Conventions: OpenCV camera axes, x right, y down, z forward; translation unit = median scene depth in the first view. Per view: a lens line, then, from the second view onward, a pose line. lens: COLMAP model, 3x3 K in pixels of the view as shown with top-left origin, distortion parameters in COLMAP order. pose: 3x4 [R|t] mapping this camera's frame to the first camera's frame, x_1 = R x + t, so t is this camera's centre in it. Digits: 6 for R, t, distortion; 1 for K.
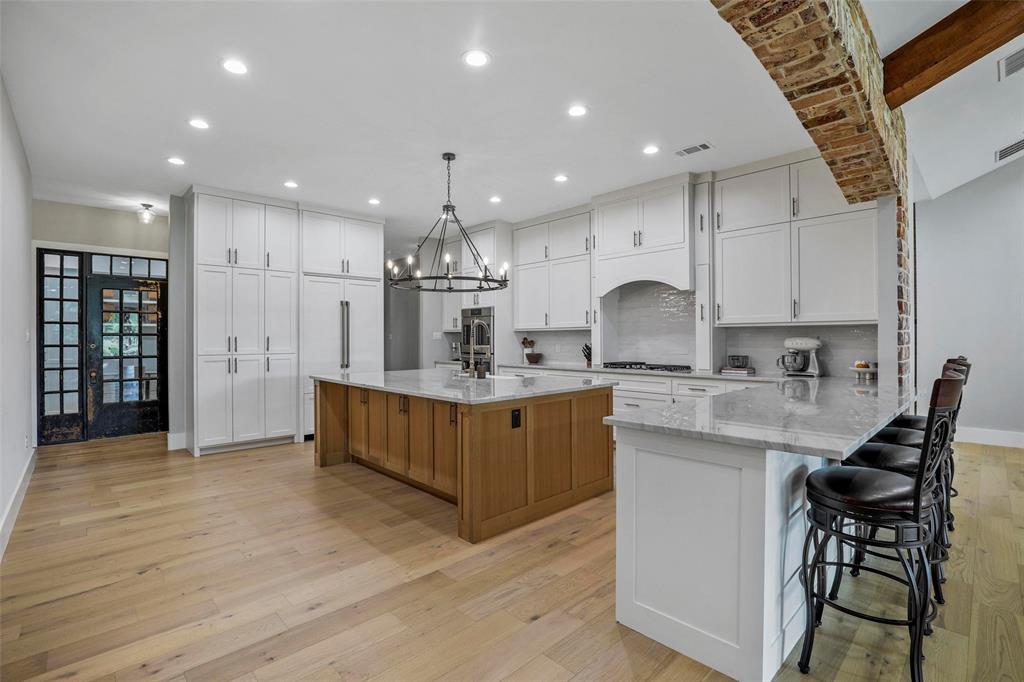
lens RADIAL K [[473.4, 0, 512.1], [0, 473.4, 339.6], [0, 0, 1]] dist [-0.027365, 0.003842]
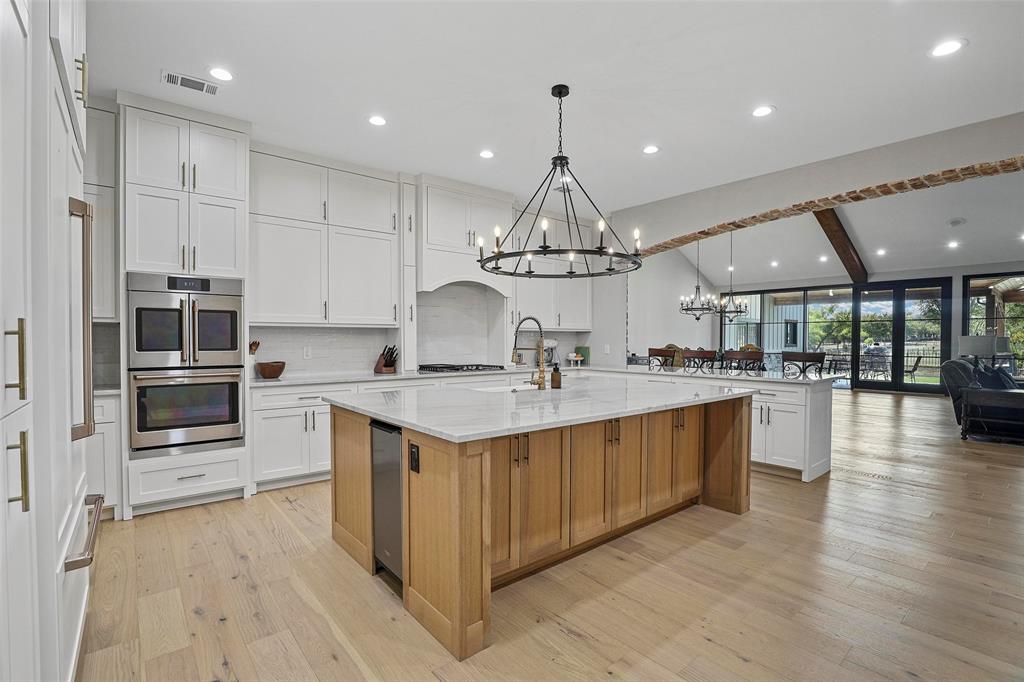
lens RADIAL K [[473.4, 0, 520.3], [0, 473.4, 349.3], [0, 0, 1]] dist [-0.027365, 0.003842]
pose [[0.059672, -0.013359, 0.998129, -0.687954], [-0.000106, 0.999910, 0.013389, 0.004412], [-0.998218, -0.000905, 0.059665, 0.799745]]
